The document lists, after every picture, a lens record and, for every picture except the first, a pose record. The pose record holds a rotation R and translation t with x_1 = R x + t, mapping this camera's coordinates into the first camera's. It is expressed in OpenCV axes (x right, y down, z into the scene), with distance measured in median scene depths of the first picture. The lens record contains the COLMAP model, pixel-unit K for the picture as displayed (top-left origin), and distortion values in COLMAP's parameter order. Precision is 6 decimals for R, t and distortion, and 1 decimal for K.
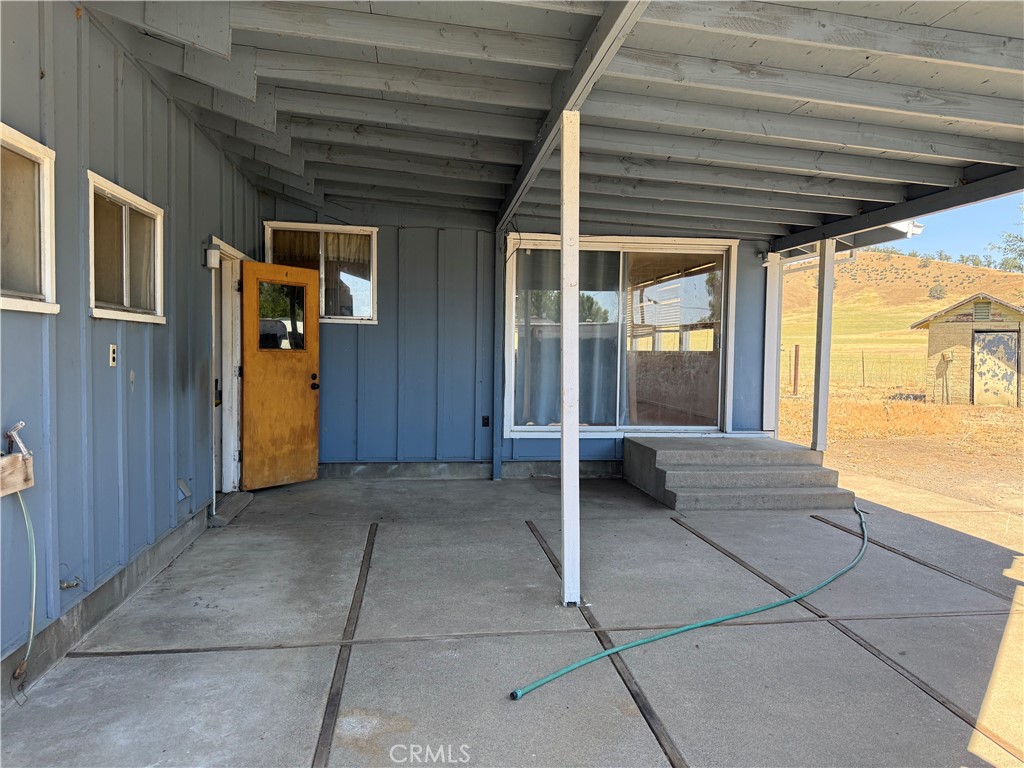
lens RADIAL K [[715.2, 0, 503.5], [0, 715.2, 390.1], [0, 0, 1]] dist [-0.004677, -0.032285]
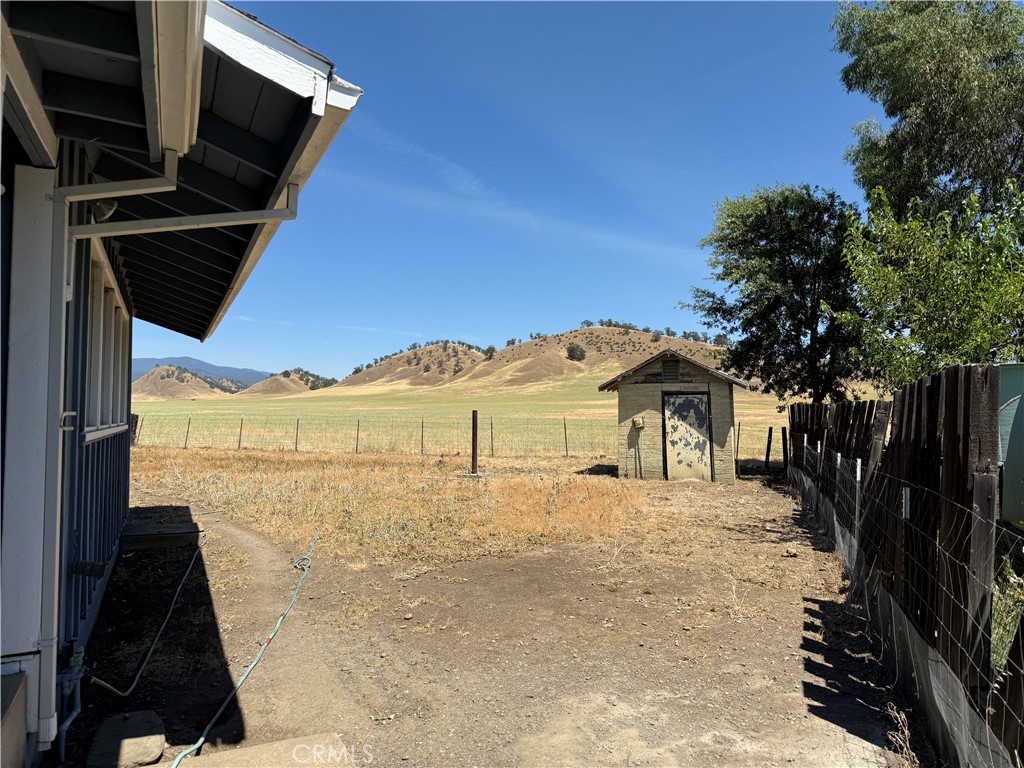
lens RADIAL K [[715.2, 0, 507.9], [0, 715.2, 381.3], [0, 0, 1]] dist [-0.004677, -0.032285]
pose [[0.947675, 0.008535, 0.319124, 0.203403], [0.024972, 0.994598, -0.100757, -0.014533], [-0.318260, 0.103453, 0.942342, 0.234709]]
